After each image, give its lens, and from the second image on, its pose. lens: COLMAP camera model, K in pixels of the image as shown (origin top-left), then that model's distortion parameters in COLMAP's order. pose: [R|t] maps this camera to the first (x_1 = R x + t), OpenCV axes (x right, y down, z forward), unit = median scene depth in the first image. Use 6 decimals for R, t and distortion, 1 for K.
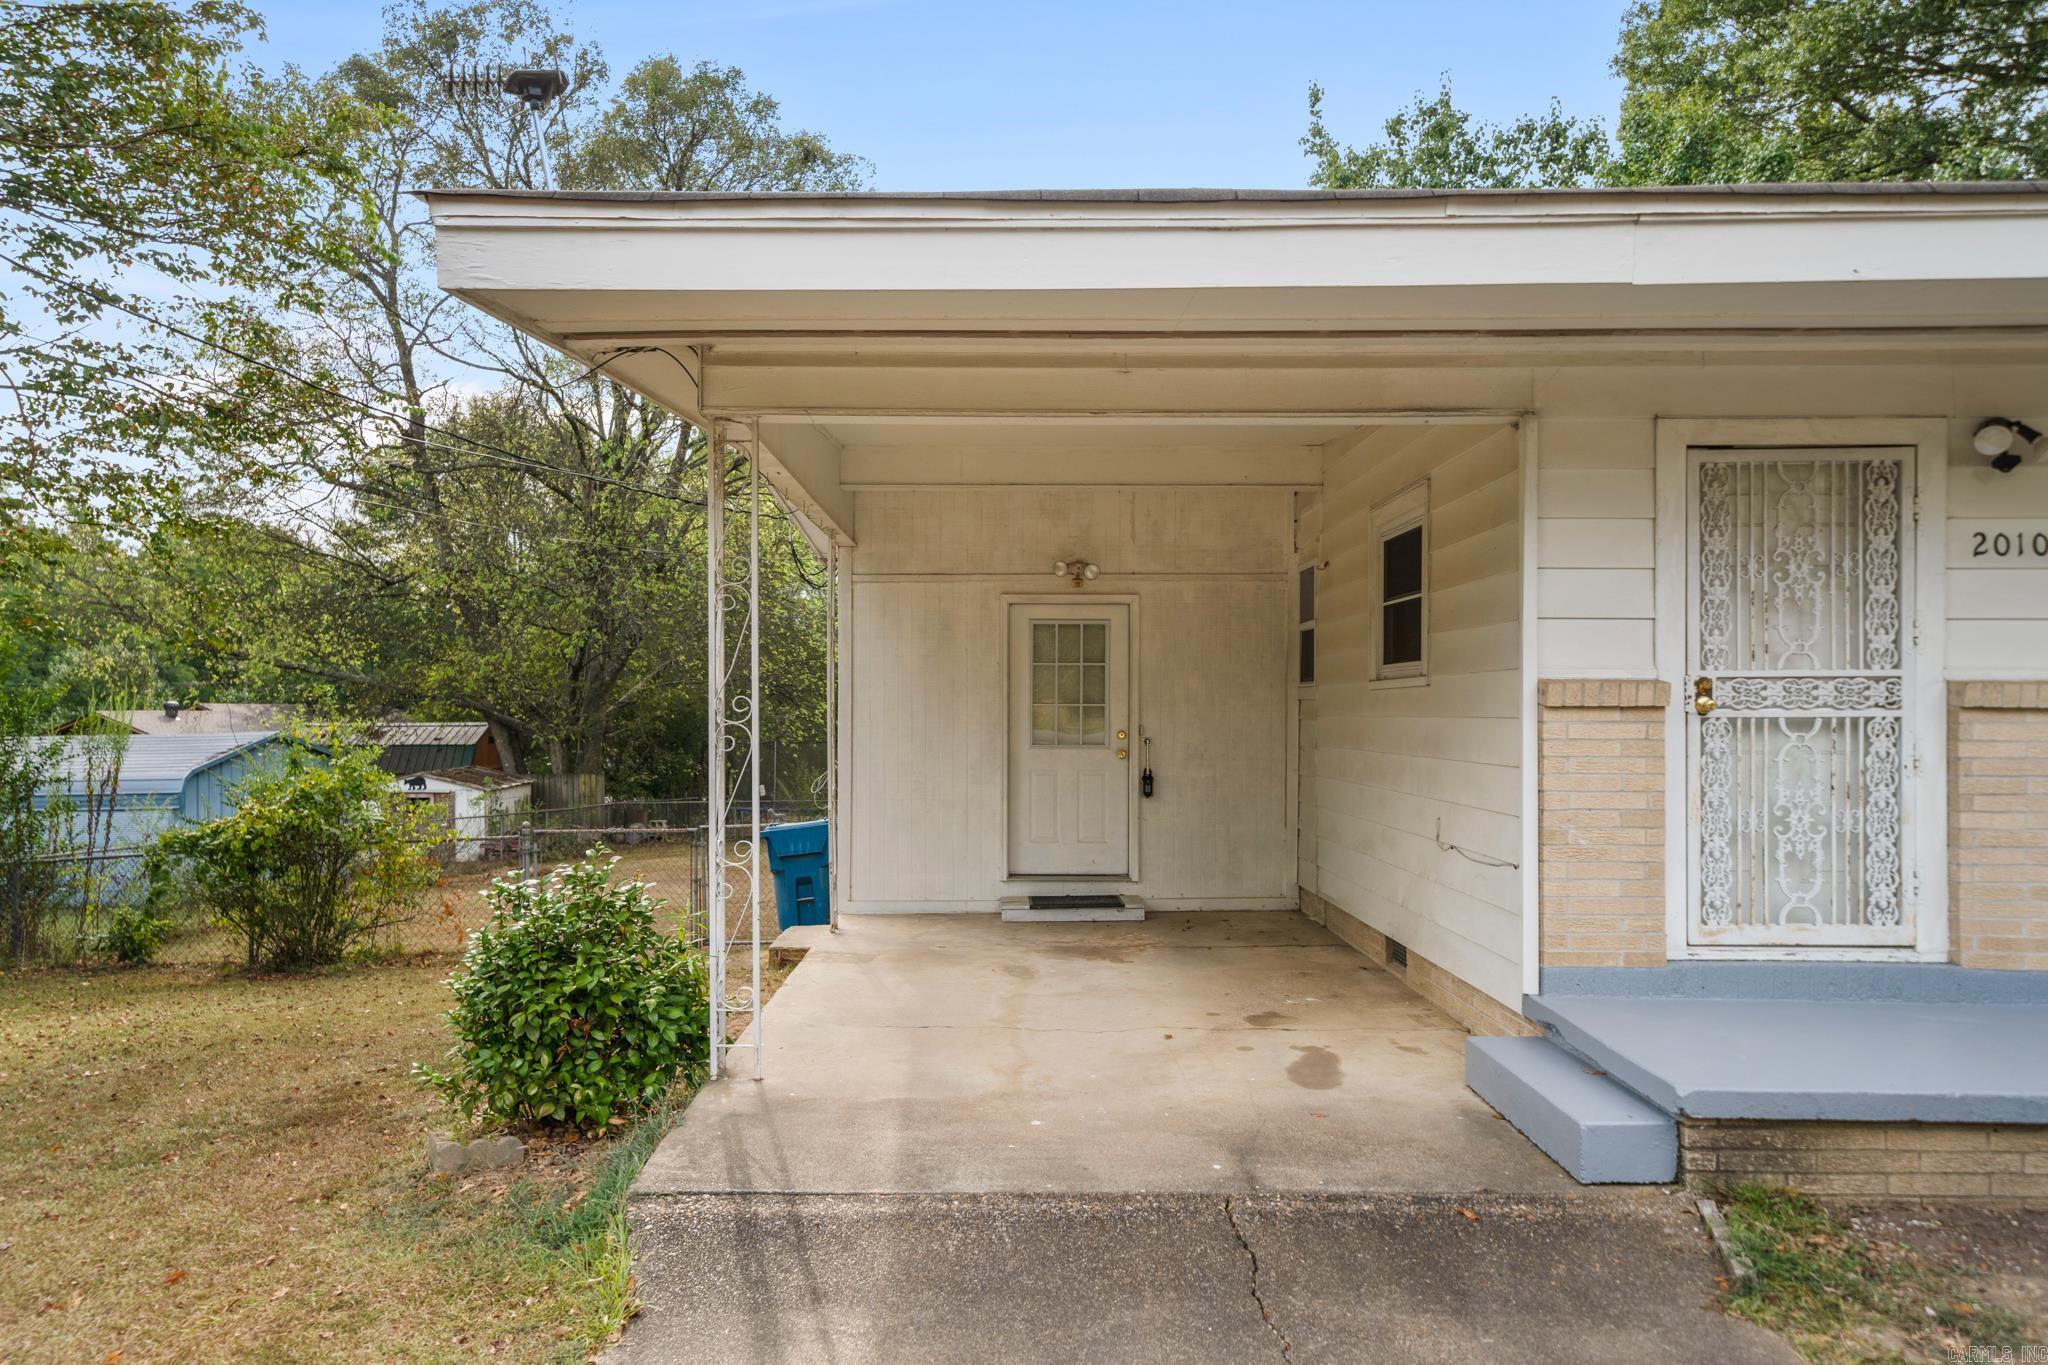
lens RADIAL K [[1378.6, 0, 998.8], [0, 1378.6, 712.2], [0, 0, 1]] dist [0.038225, -0.000351]
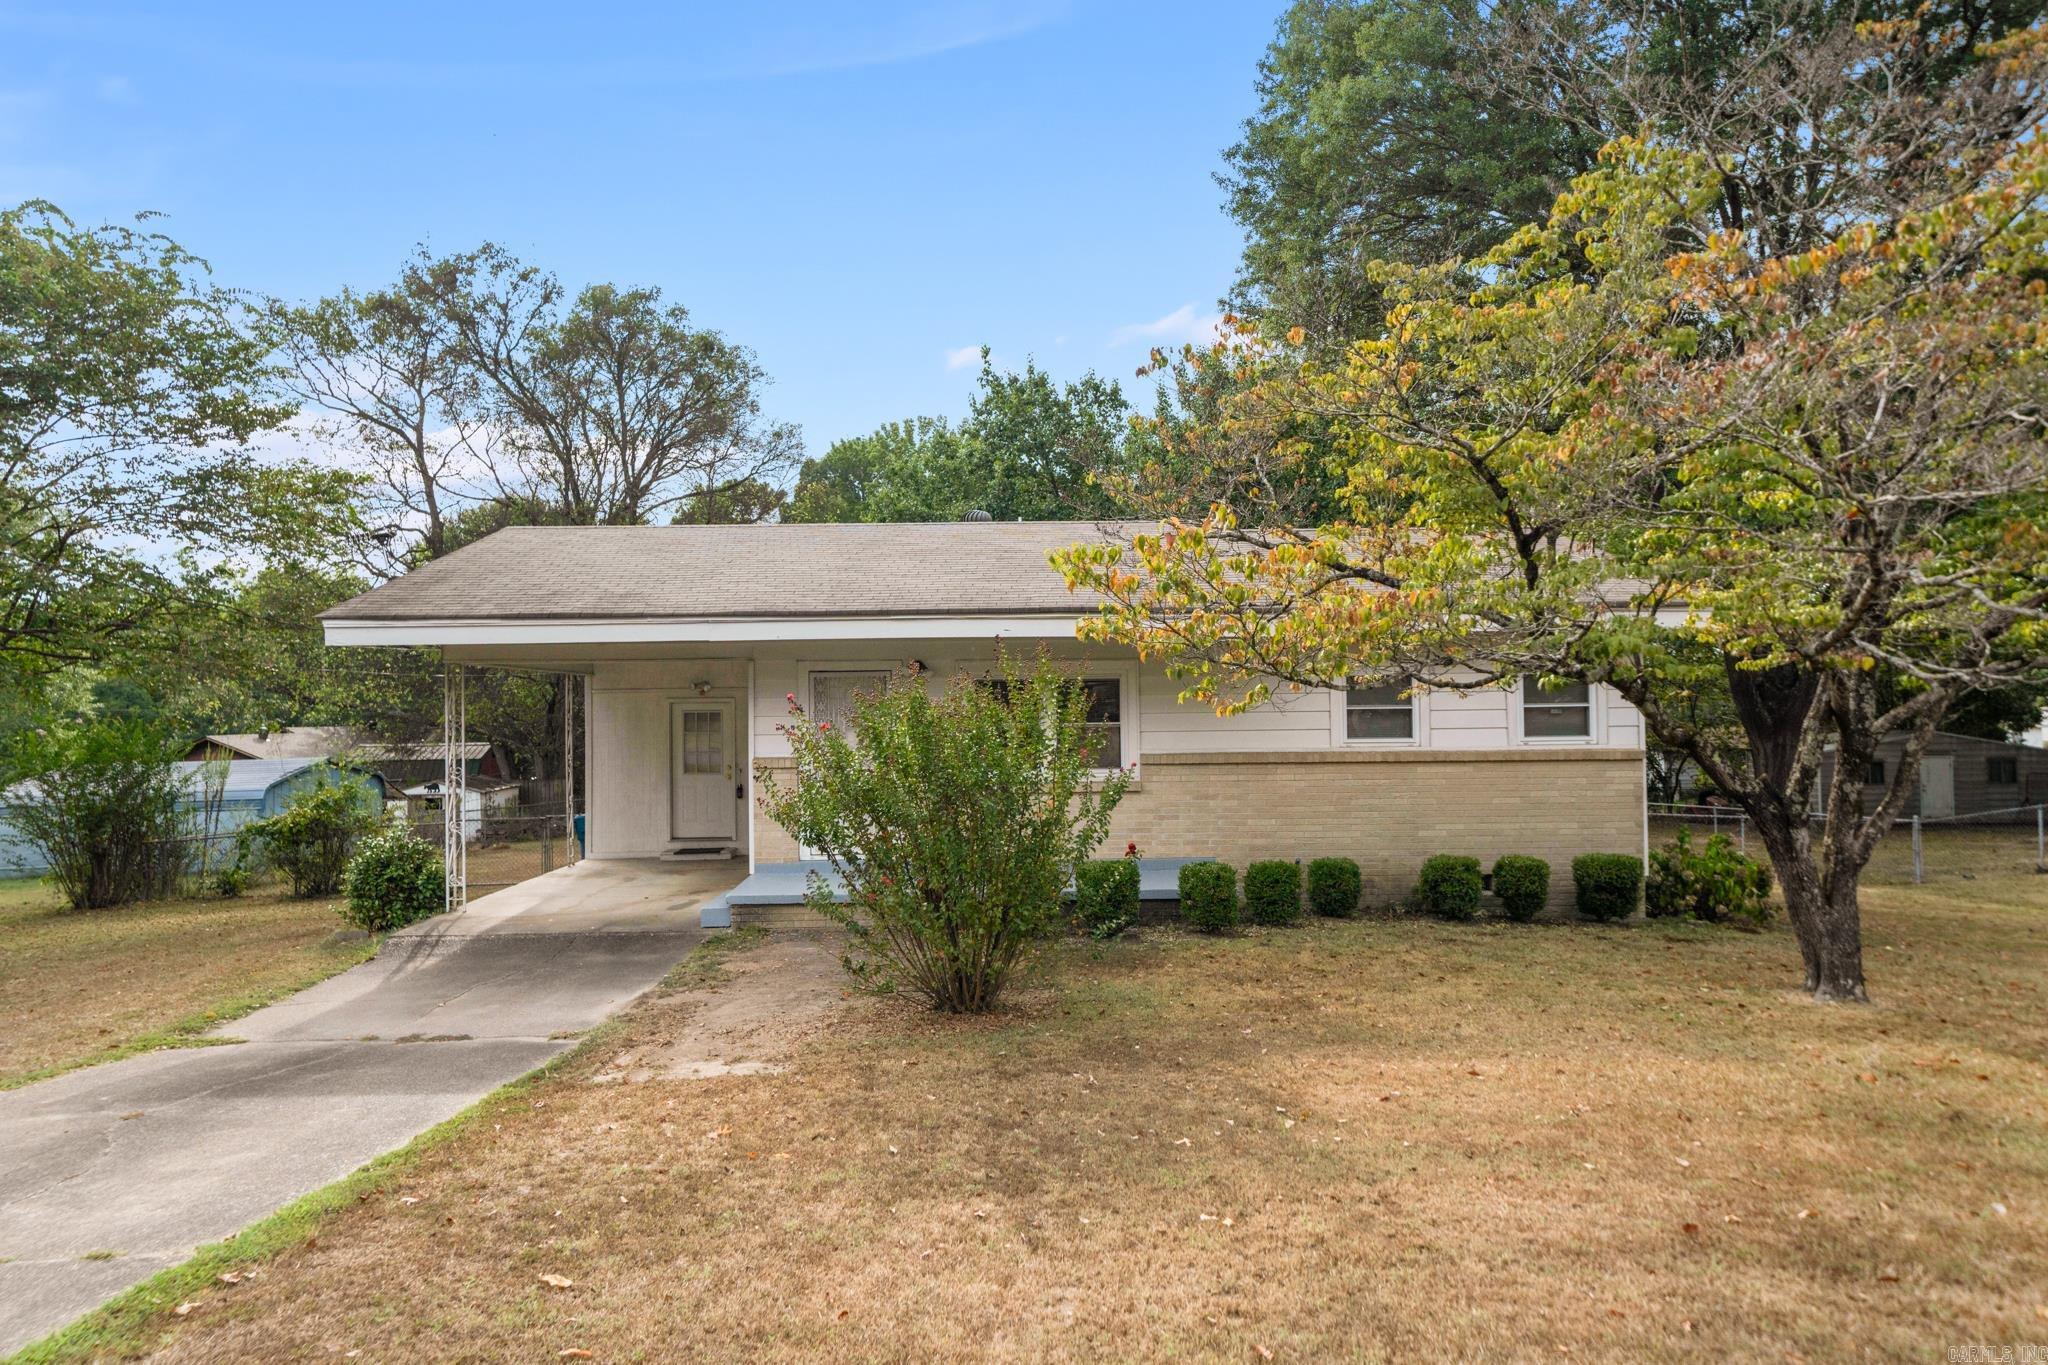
lens RADIAL K [[1225.3, 0, 1021.8], [0, 1225.3, 688.1], [0, 0, 1]] dist [0.035630, -0.001465]
pose [[0.999892, -0.011861, 0.008640, 0.886034], [0.012012, 0.999774, -0.017554, -0.110265], [-0.008430, 0.017656, 0.999809, -1.397759]]
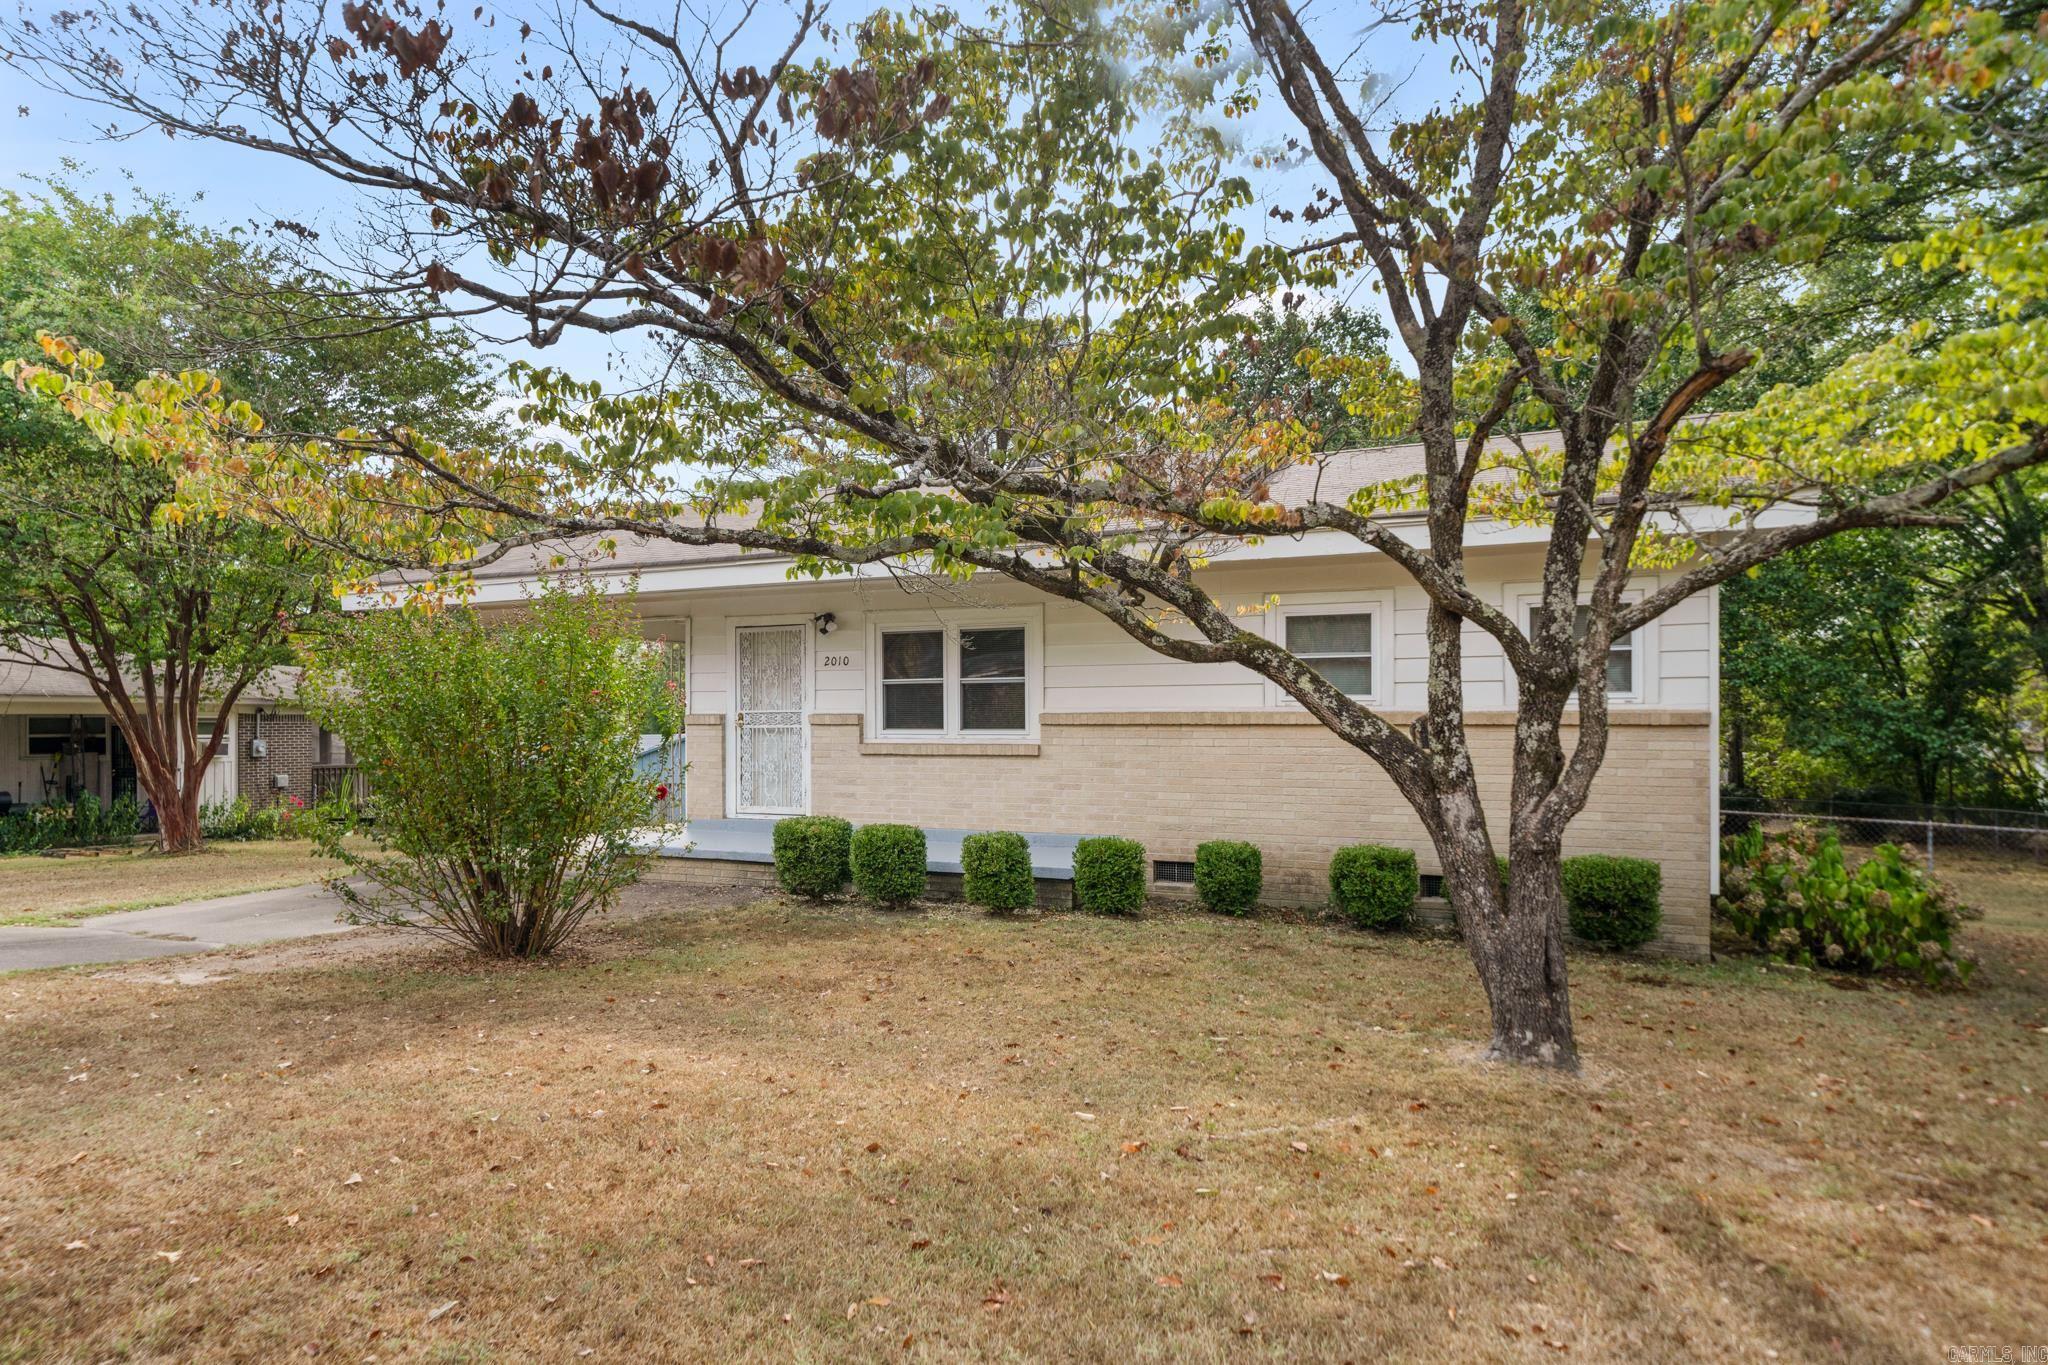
lens RADIAL K [[1242.1, 0, 1007.1], [0, 1242.1, 700.0], [0, 0, 1]] dist [0.021189, 0.000555]
pose [[0.897205, -0.011994, -0.441452, 2.016794], [0.006901, 0.999890, -0.013141, -0.015067], [0.441561, 0.008743, 0.897189, -0.920200]]
